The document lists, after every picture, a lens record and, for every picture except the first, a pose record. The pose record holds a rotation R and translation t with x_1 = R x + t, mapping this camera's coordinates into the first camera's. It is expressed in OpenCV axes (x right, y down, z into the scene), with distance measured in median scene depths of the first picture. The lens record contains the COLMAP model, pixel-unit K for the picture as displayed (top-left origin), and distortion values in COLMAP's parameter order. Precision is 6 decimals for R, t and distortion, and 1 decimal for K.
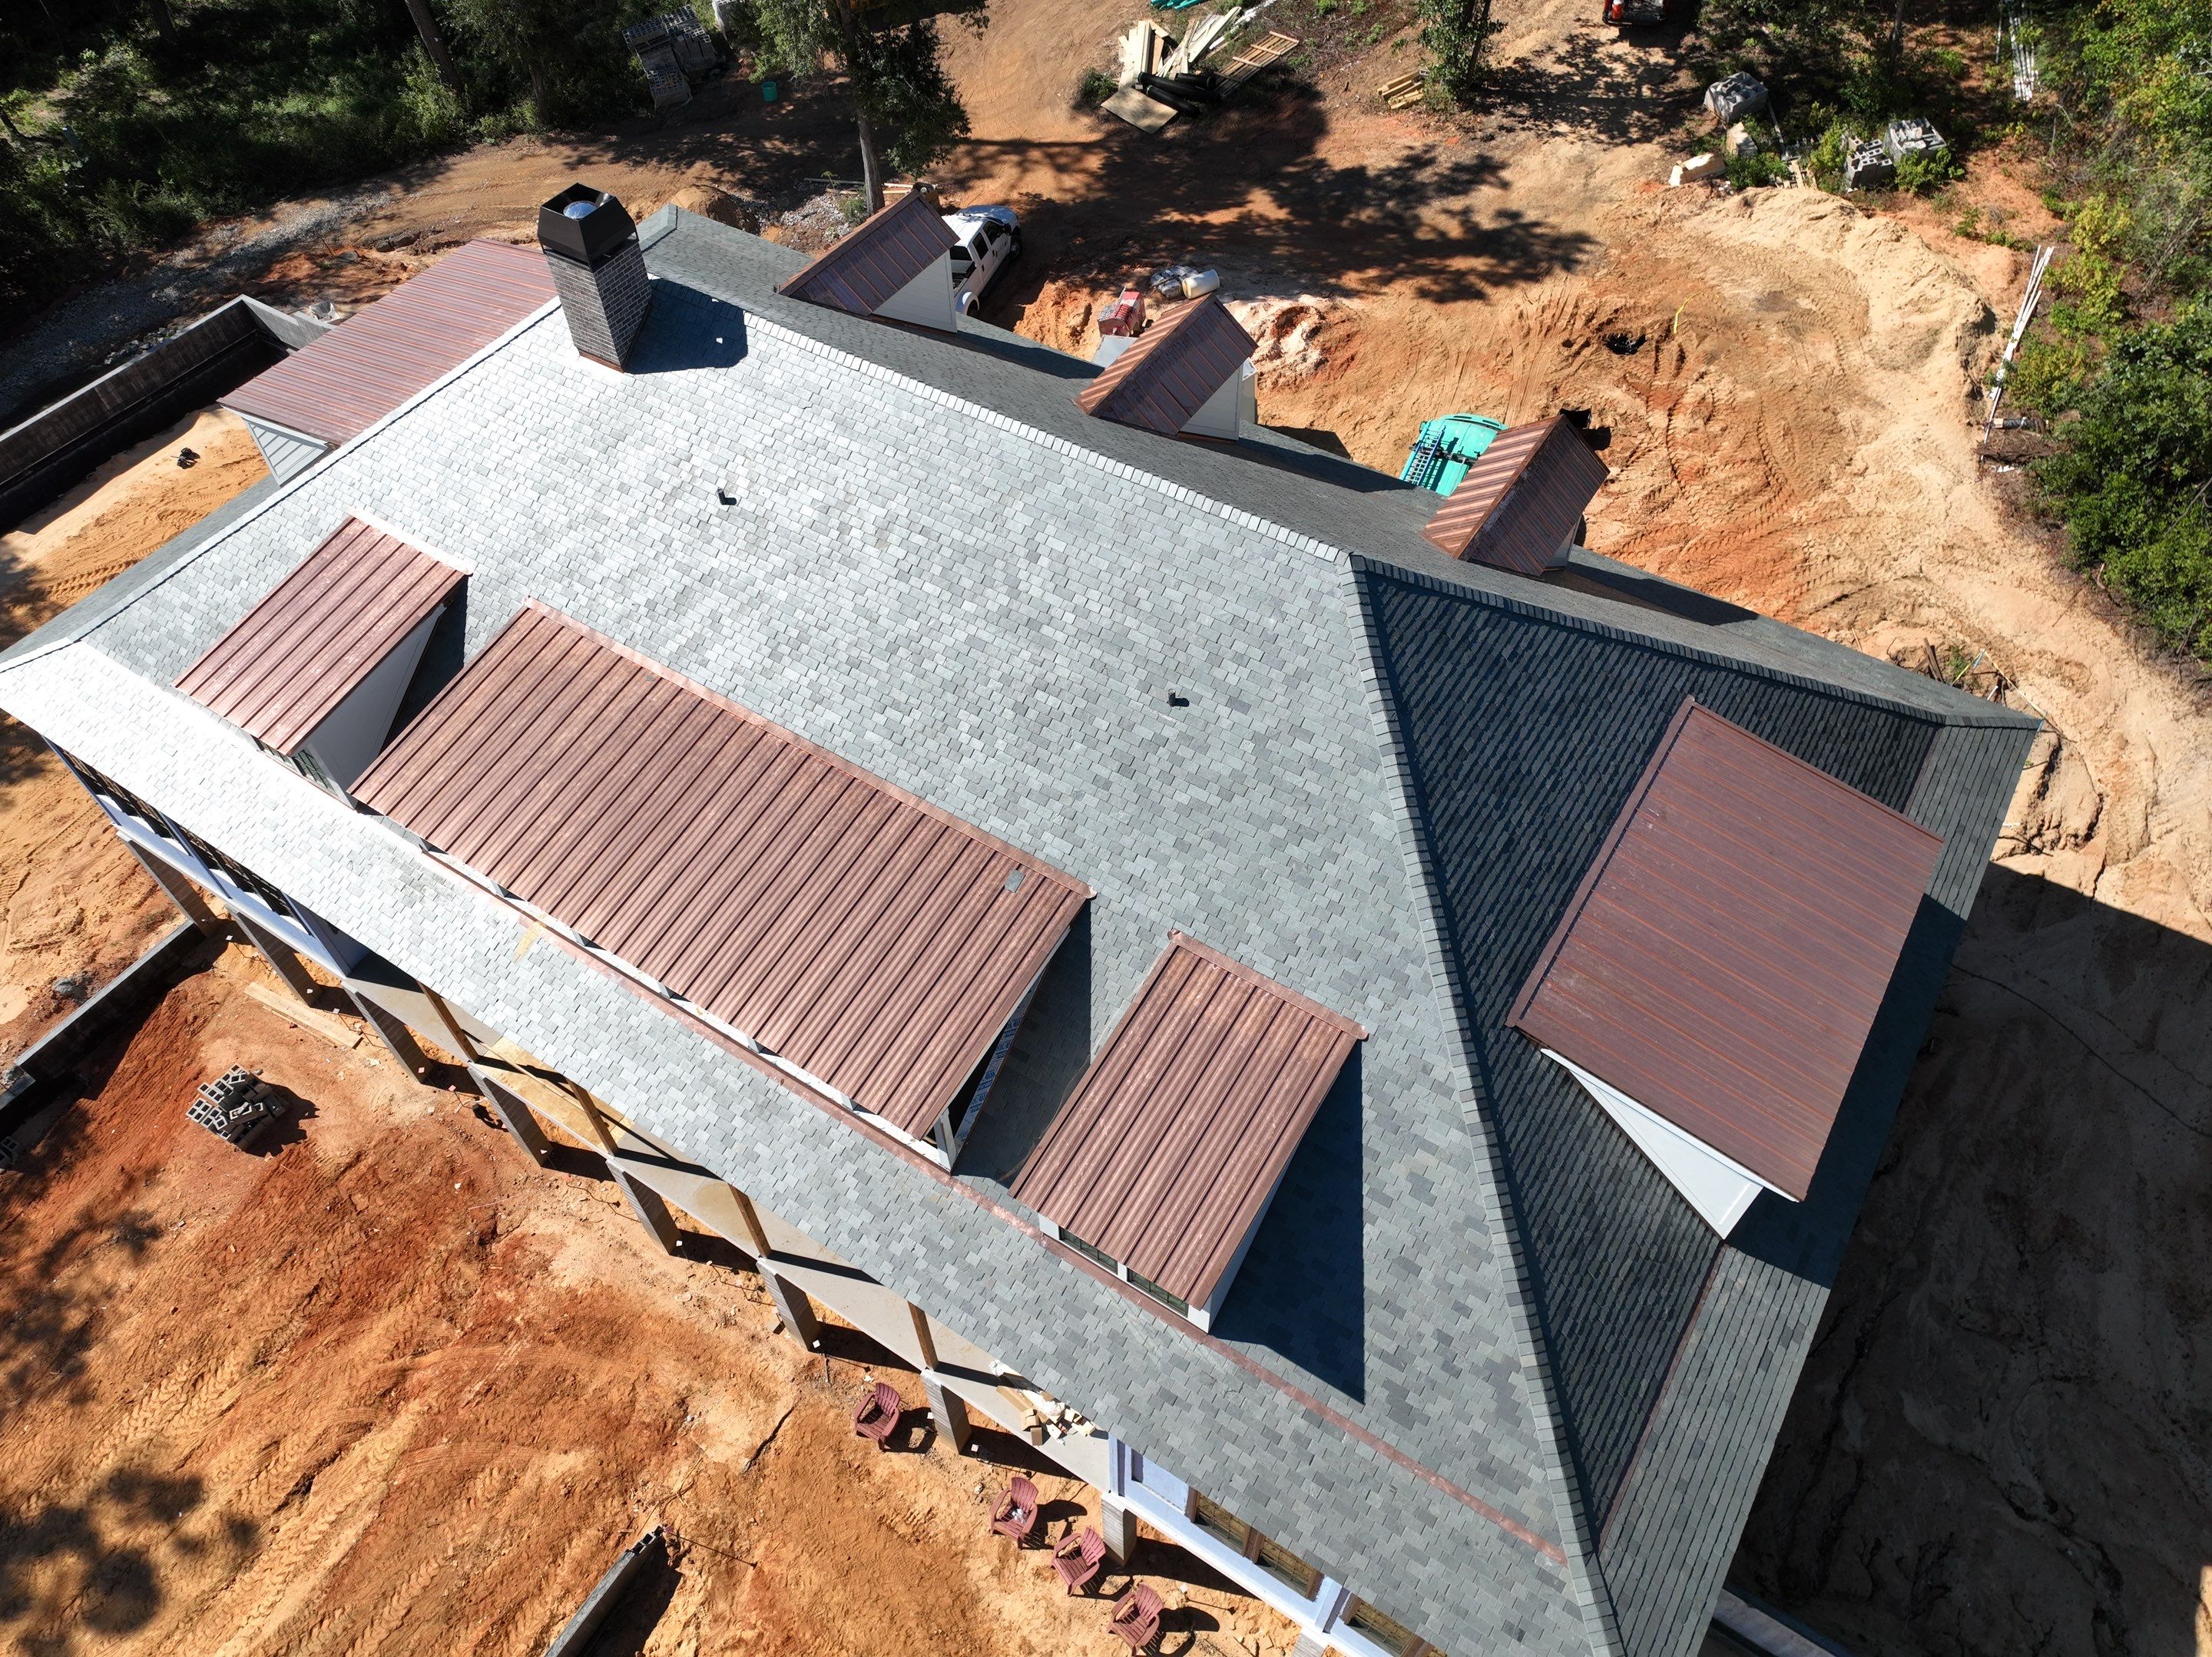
lens RADIAL K [[1561.3, 0, 1097.2], [0, 1561.3, 832.7], [0, 0, 1]] dist [-0.001232, 0.017698]
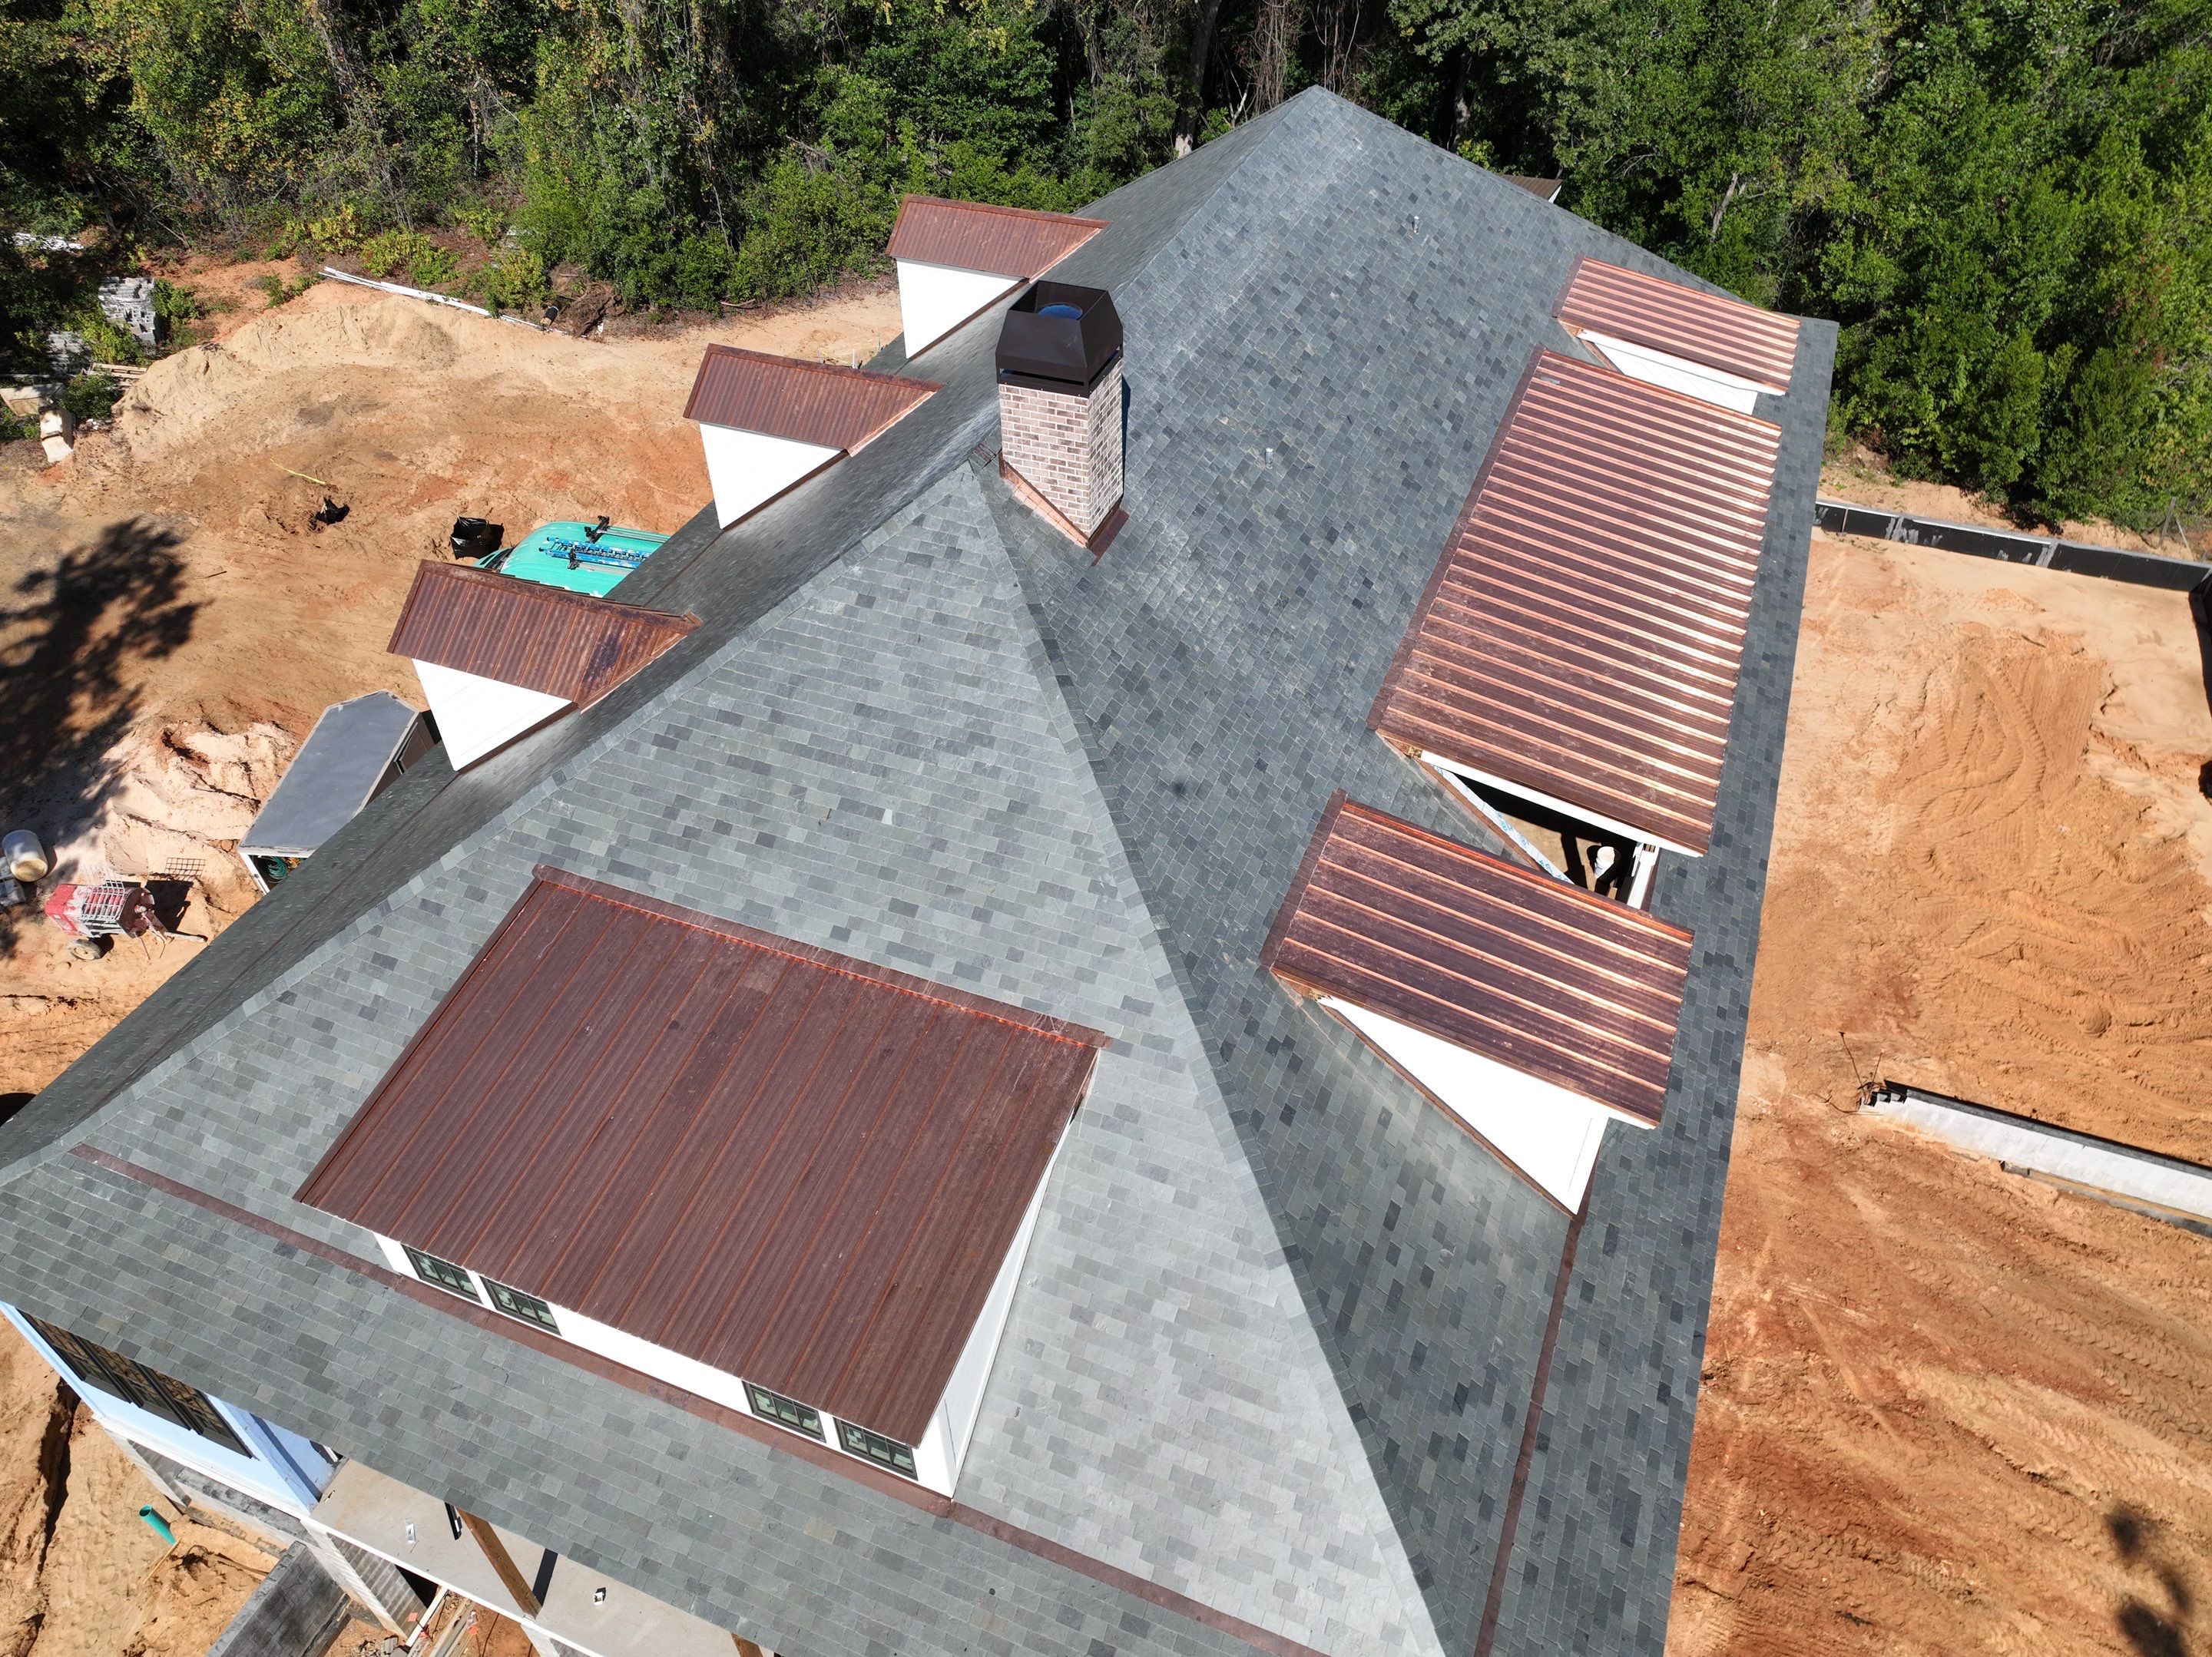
lens RADIAL K [[1561.3, 0, 1102.1], [0, 1561.3, 822.0], [0, 0, 1]] dist [-0.001232, 0.017698]
pose [[-0.180994, -0.649629, 0.738392, -0.792900], [0.786173, 0.355532, 0.505499, -0.528620], [-0.590909, 0.671996, 0.446371, 0.666039]]
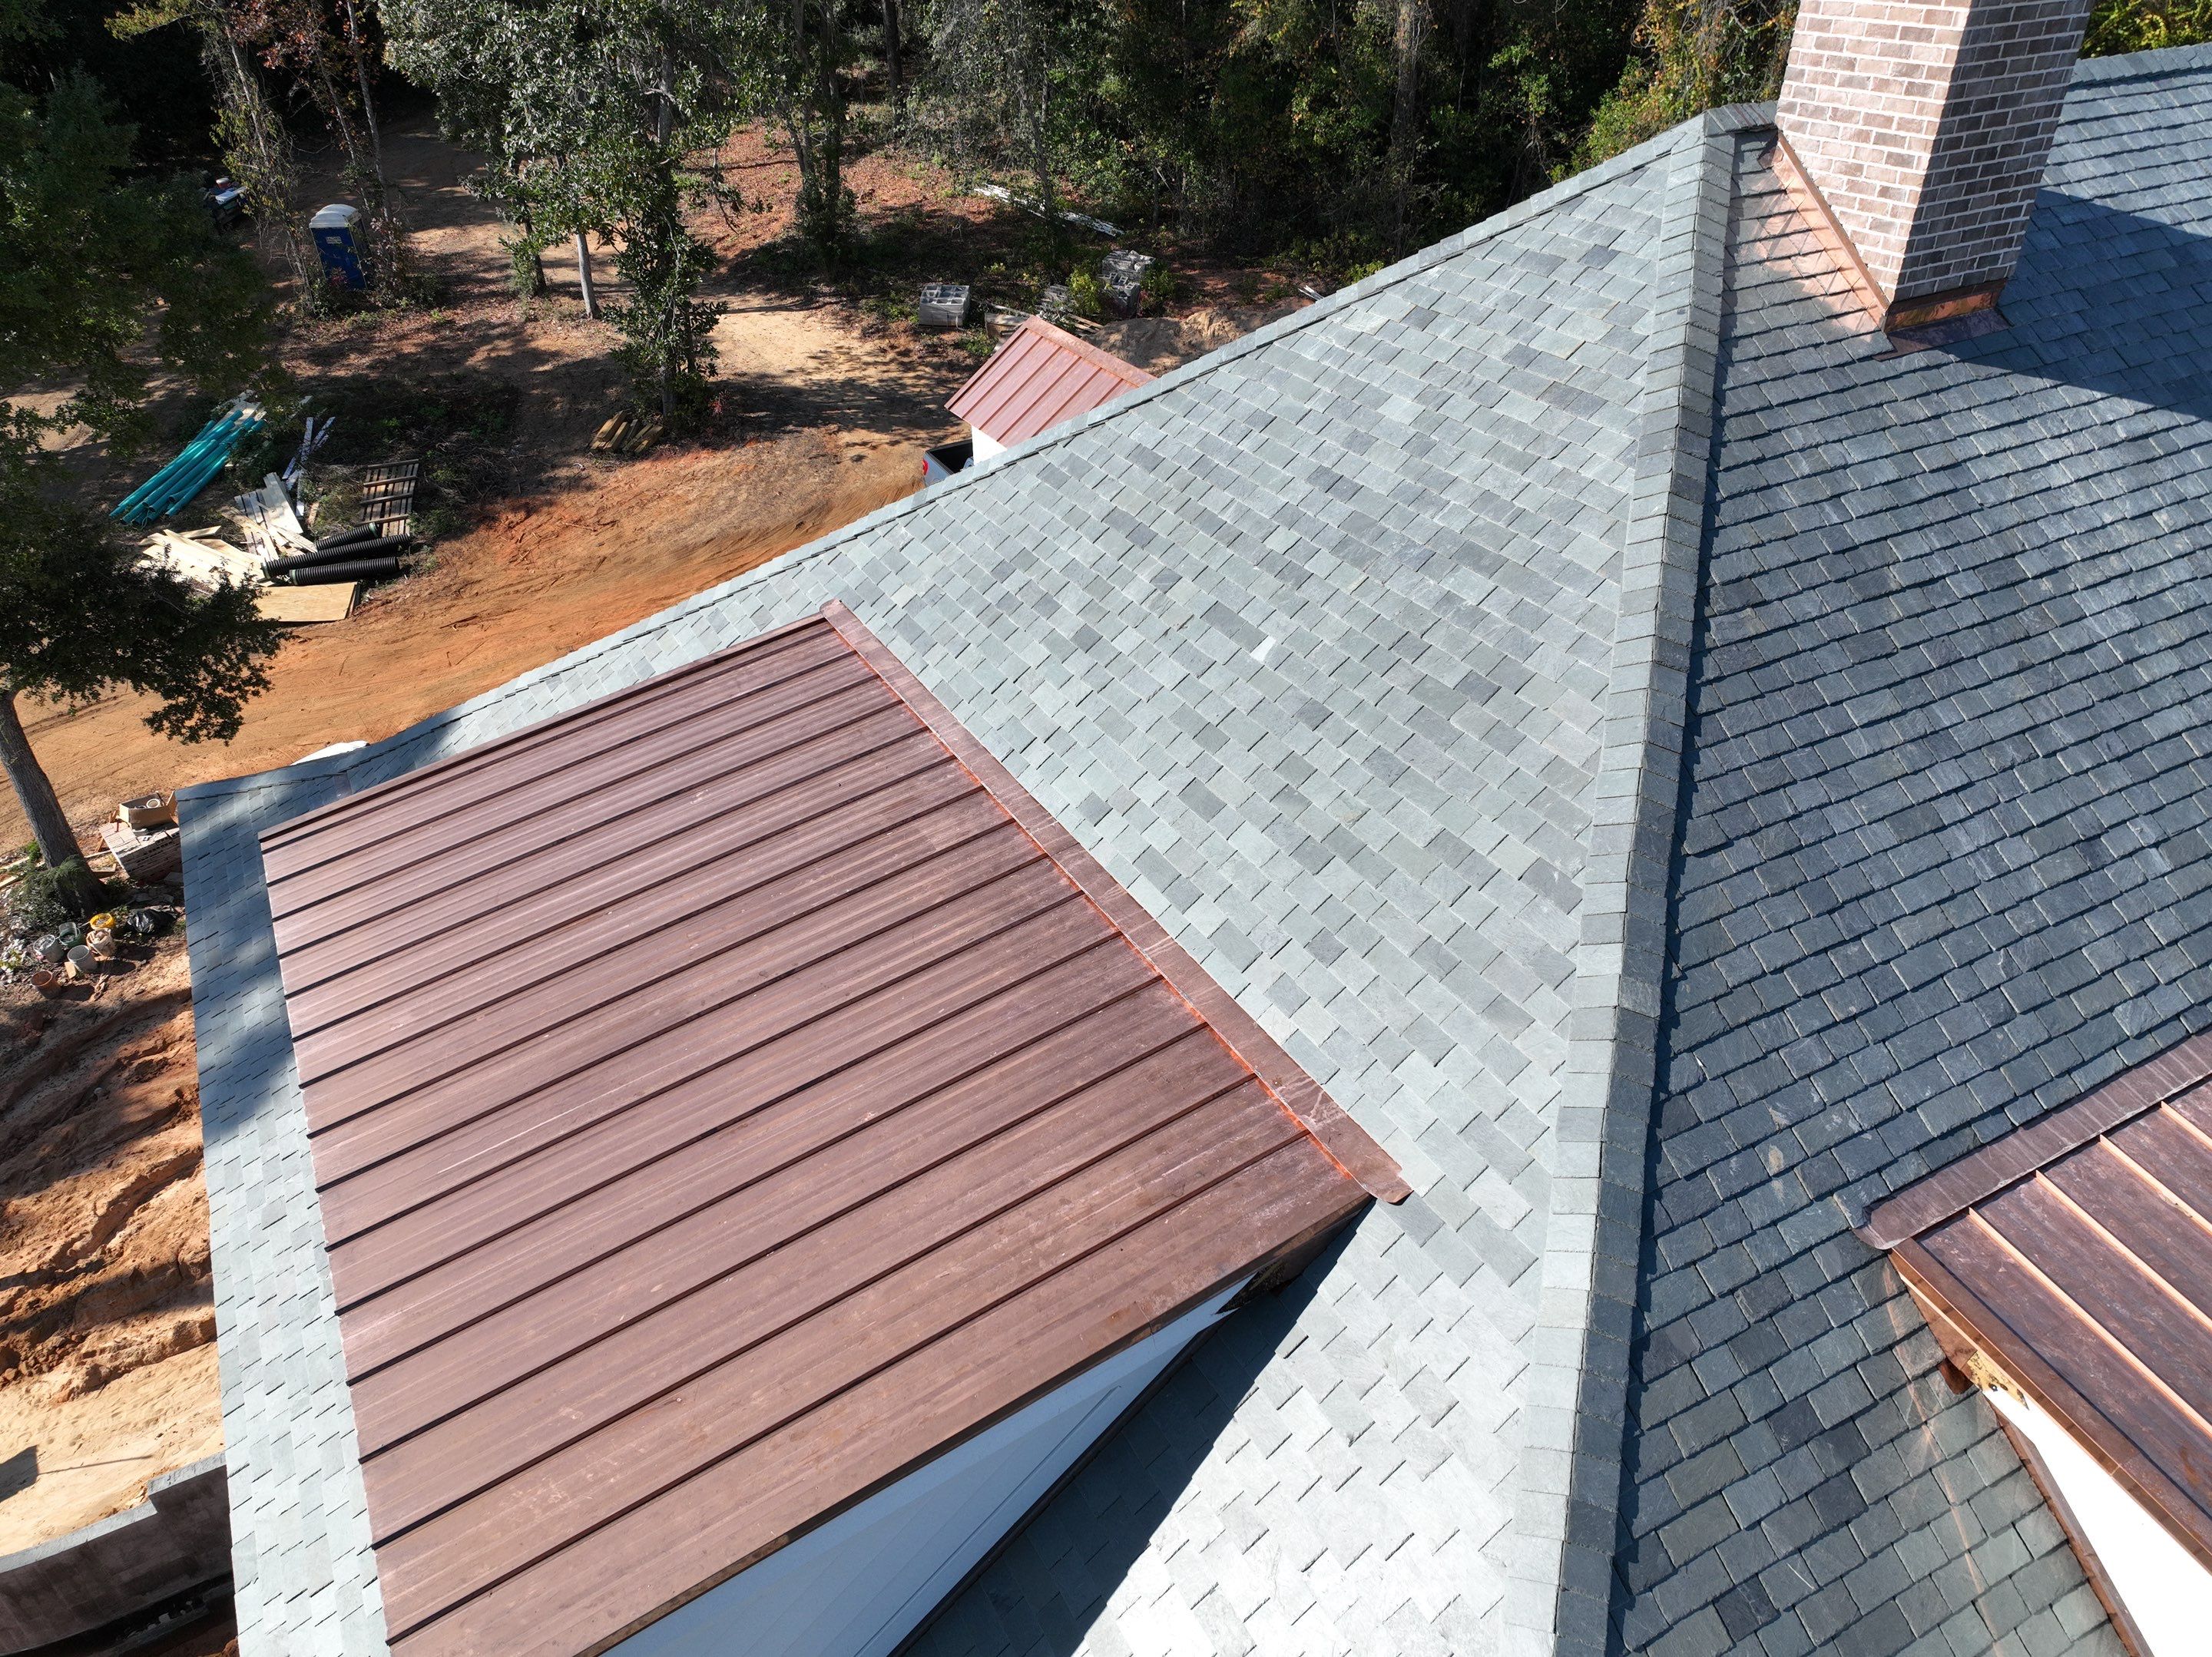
lens RADIAL K [[1561.3, 0, 1097.1], [0, 1561.3, 820.7], [0, 0, 1]] dist [-0.001232, 0.017698]
pose [[0.487485, -0.466739, 0.737911, -0.615787], [0.696386, 0.717642, -0.006134, -0.302672], [-0.526693, 0.516861, 0.674870, 0.792337]]
